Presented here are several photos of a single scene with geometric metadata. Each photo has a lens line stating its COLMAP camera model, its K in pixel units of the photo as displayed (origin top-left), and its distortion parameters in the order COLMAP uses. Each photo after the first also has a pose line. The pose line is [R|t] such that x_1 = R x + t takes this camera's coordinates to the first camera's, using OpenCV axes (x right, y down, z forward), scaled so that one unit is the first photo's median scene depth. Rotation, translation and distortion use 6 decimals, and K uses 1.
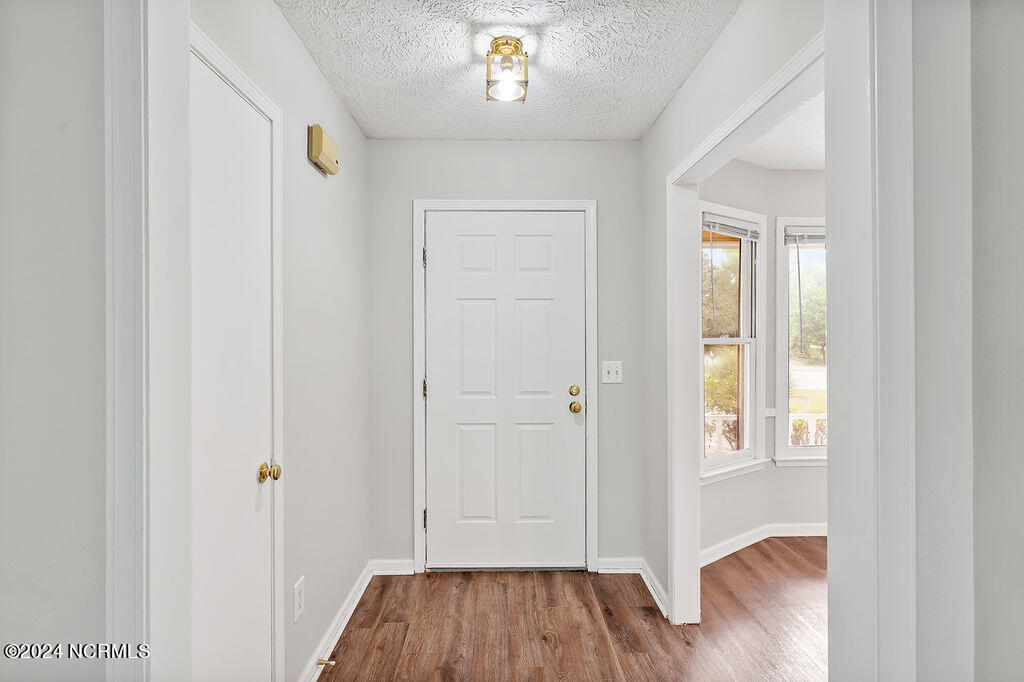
lens RADIAL K [[507.5, 0, 513.0], [0, 507.5, 330.4], [0, 0, 1]] dist [-0.001382, 0.000035]
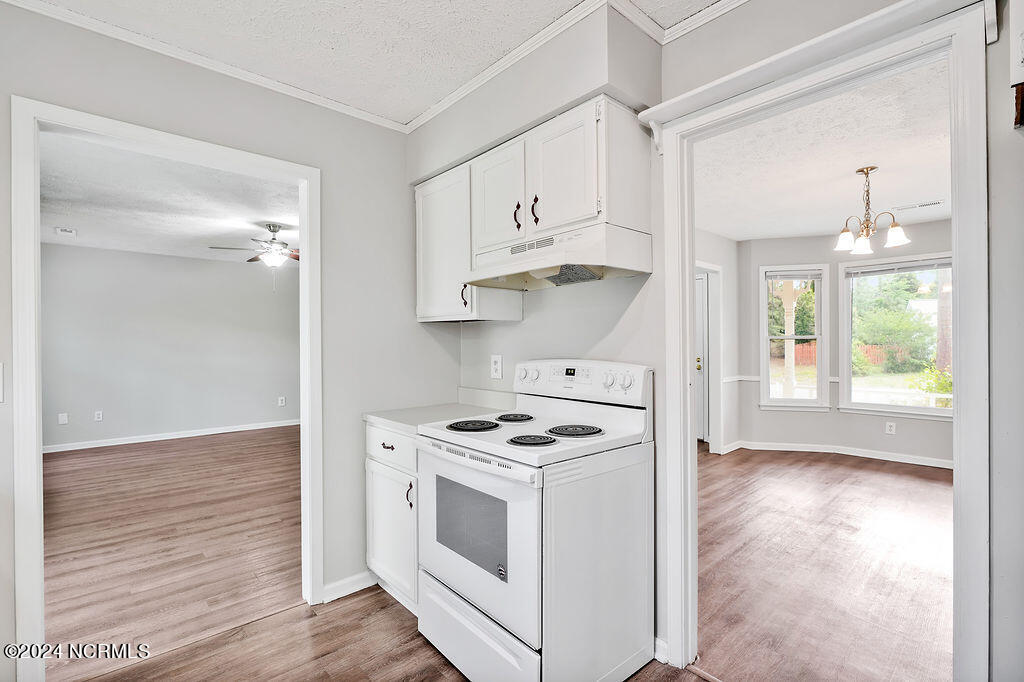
lens RADIAL K [[468.5, 0, 512.0], [0, 468.5, 341.0], [0, 0, 1]] dist [-0.010586, 0.000820]
pose [[0.649206, -0.004190, -0.760601, 1.153566], [0.006338, 0.999980, -0.000100, 0.031826], [0.760586, -0.004756, 0.649220, -0.962268]]
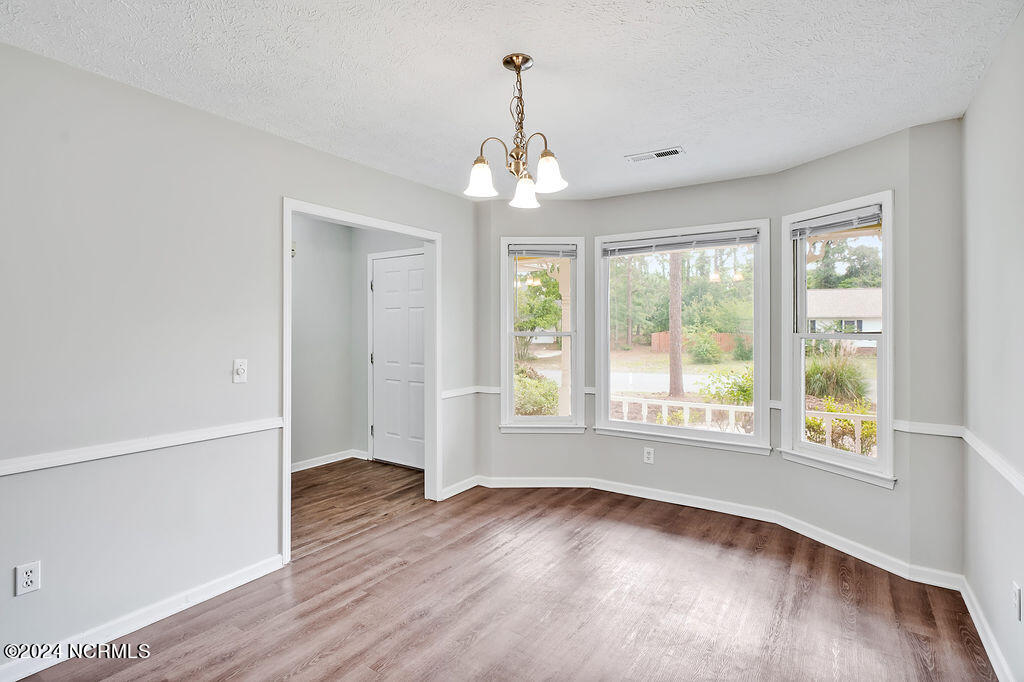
lens RADIAL K [[507.5, 0, 513.0], [0, 507.5, 330.4], [0, 0, 1]] dist [-0.001382, 0.000035]
pose [[0.814750, 0.006043, -0.579781, 1.266987], [-0.000594, 0.999954, 0.009586, -0.002388], [0.579812, -0.007466, 0.814716, -0.176715]]
